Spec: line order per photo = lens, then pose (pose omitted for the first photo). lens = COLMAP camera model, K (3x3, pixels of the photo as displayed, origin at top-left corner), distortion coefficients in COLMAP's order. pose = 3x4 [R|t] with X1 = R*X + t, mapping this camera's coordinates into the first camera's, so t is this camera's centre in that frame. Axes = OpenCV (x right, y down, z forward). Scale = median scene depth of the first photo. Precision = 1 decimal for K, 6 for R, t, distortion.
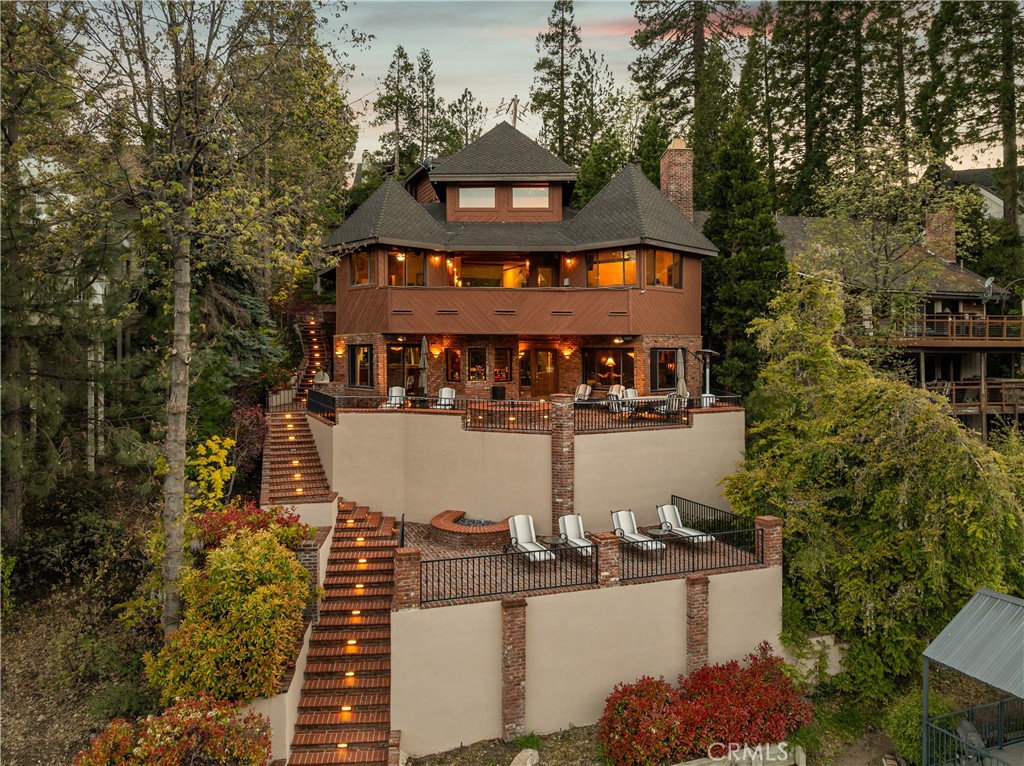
lens RADIAL K [[737.7, 0, 512.0], [0, 737.7, 343.1], [0, 0, 1]] dist [-0.040067, 0.005370]
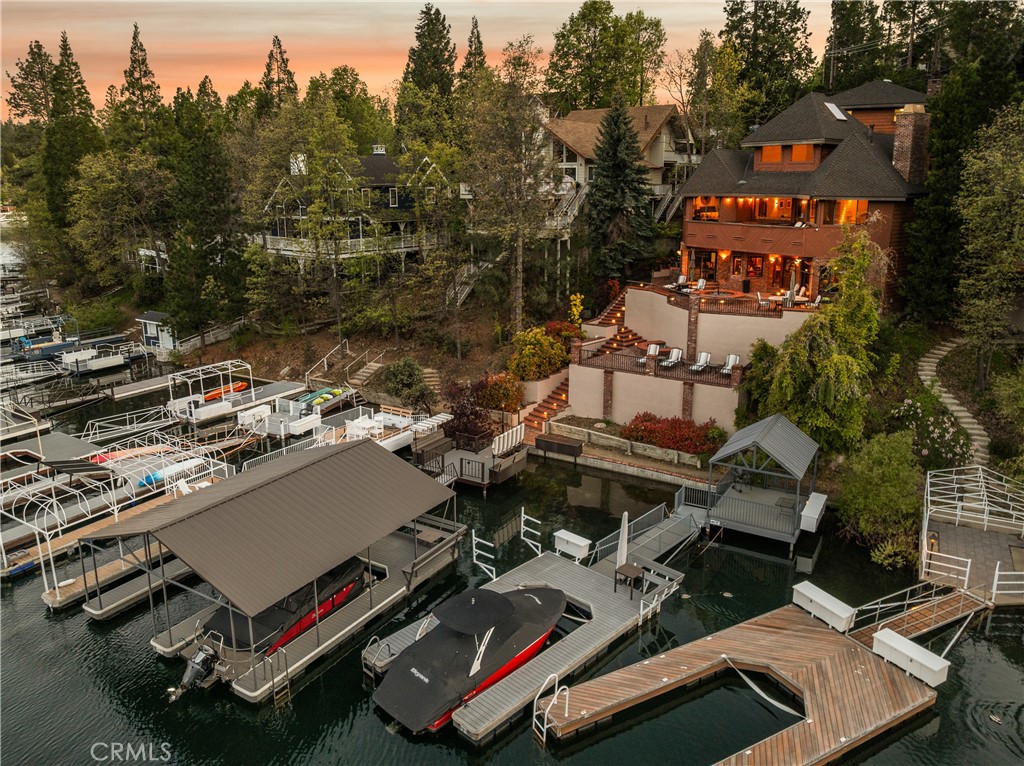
lens RADIAL K [[740.2, 0, 513.5], [0, 740.2, 354.8], [0, 0, 1]] dist [-0.047884, -0.000436]
pose [[0.600313, 0.180260, -0.779186, 0.956145], [0.015859, 0.971394, 0.236944, -0.173571], [0.799608, -0.154597, 0.580281, -0.410529]]
